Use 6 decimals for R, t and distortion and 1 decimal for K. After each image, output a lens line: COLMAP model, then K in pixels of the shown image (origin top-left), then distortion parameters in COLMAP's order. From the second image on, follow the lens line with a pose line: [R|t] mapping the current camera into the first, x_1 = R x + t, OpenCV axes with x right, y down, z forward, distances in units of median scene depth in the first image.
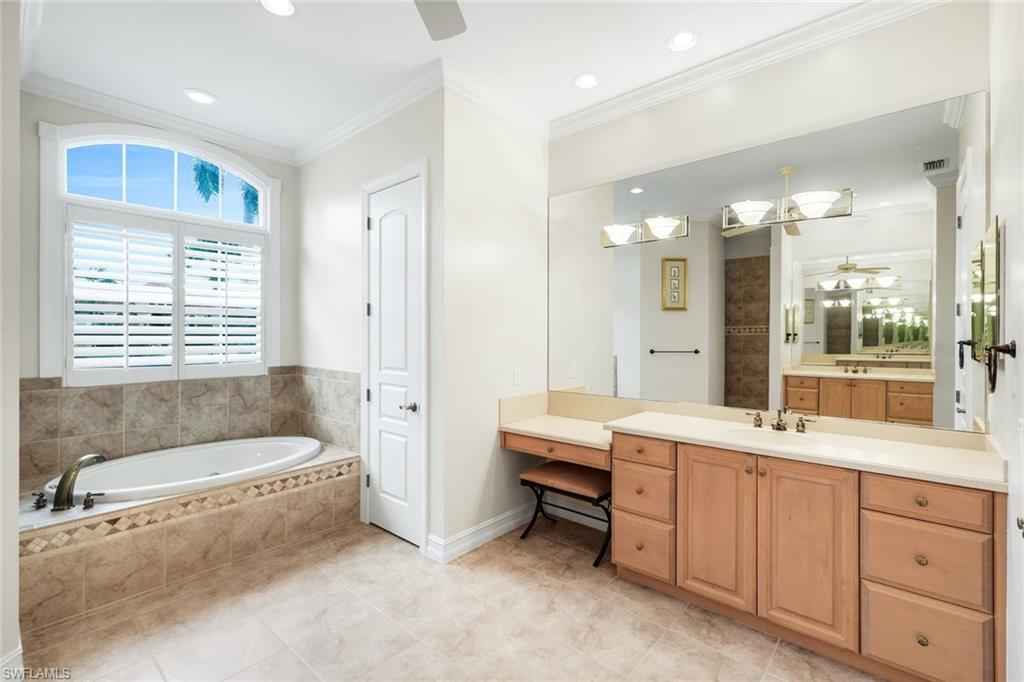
lens RADIAL K [[452.6, 0, 515.9], [0, 452.6, 338.2], [0, 0, 1]] dist [0.001901, 0.000211]
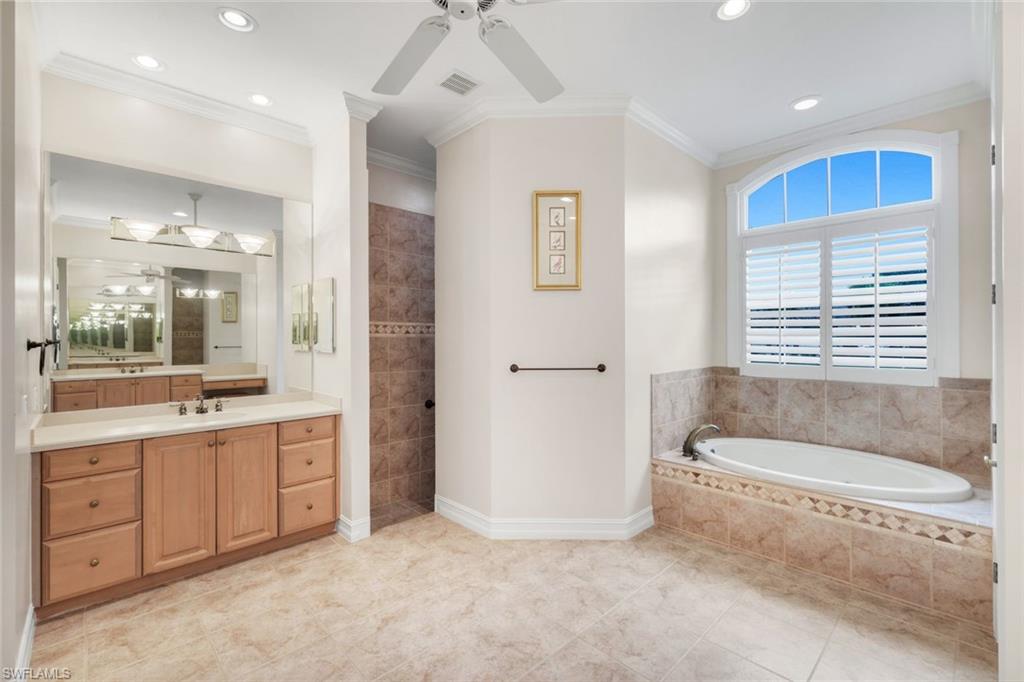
lens RADIAL K [[452.6, 0, 516.1], [0, 452.6, 336.1], [0, 0, 1]] dist [0.001901, 0.000211]
pose [[-0.093343, 0.000243, -0.995634, 0.382135], [-0.004454, 0.999990, 0.000662, -0.005847], [0.995624, 0.004496, -0.093340, 0.443985]]
